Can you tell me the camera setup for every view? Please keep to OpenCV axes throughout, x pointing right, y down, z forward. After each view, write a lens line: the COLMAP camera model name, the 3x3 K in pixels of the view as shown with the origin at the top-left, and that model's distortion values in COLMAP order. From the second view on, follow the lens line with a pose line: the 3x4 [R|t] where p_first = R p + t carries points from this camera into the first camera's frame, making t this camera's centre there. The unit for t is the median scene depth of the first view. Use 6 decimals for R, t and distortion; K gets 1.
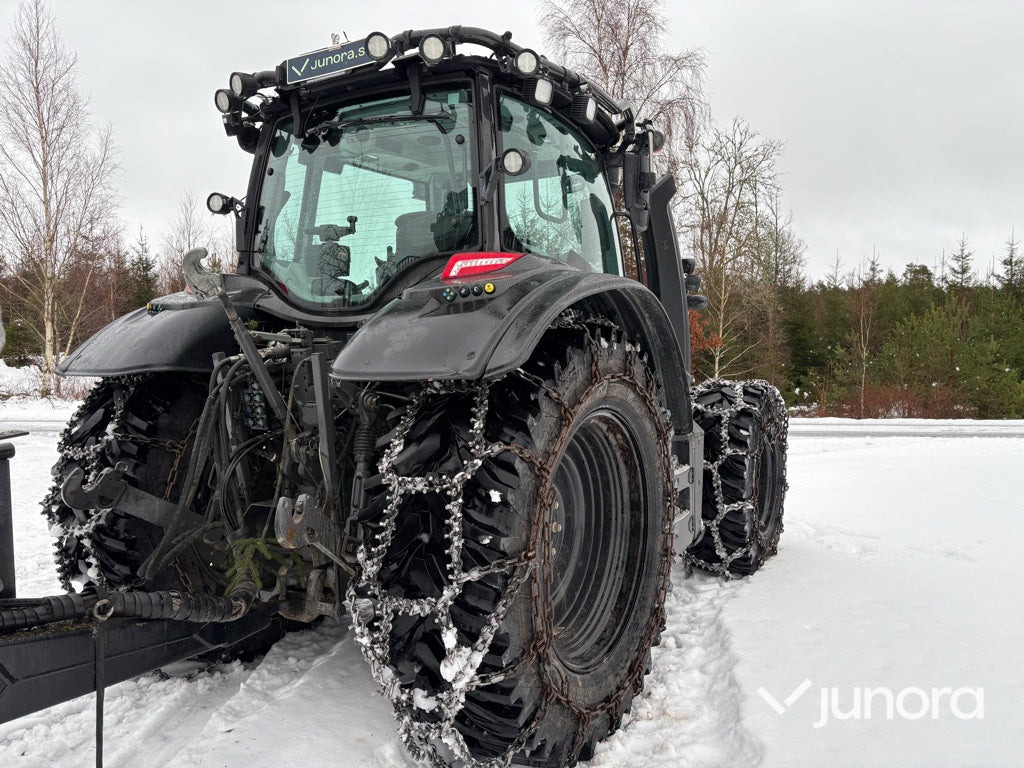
lens RADIAL K [[761.7, 0, 516.2], [0, 761.7, 380.4], [0, 0, 1]] dist [0.033714, -0.011122]
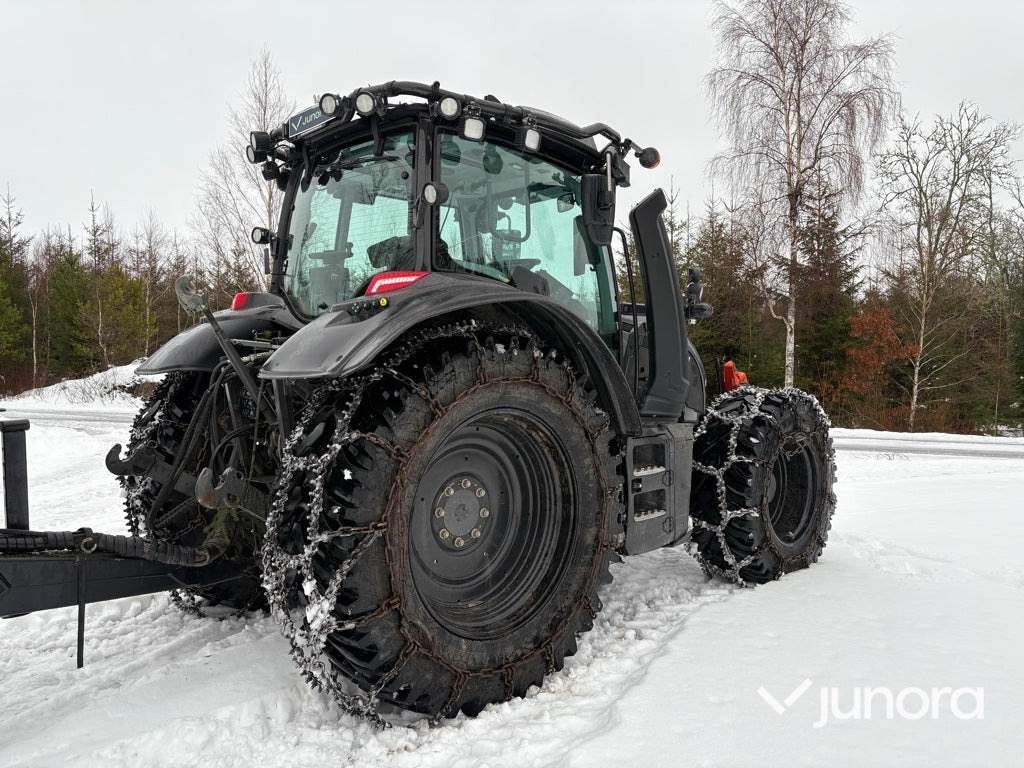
lens RADIAL K [[761.7, 0, 516.2], [0, 761.7, 380.4], [0, 0, 1]] dist [0.033714, -0.011122]
pose [[0.962142, 0.013677, -0.272205, 0.375545], [-0.016732, 0.999820, -0.008906, 0.005406], [0.272034, 0.013124, 0.962198, -0.068340]]
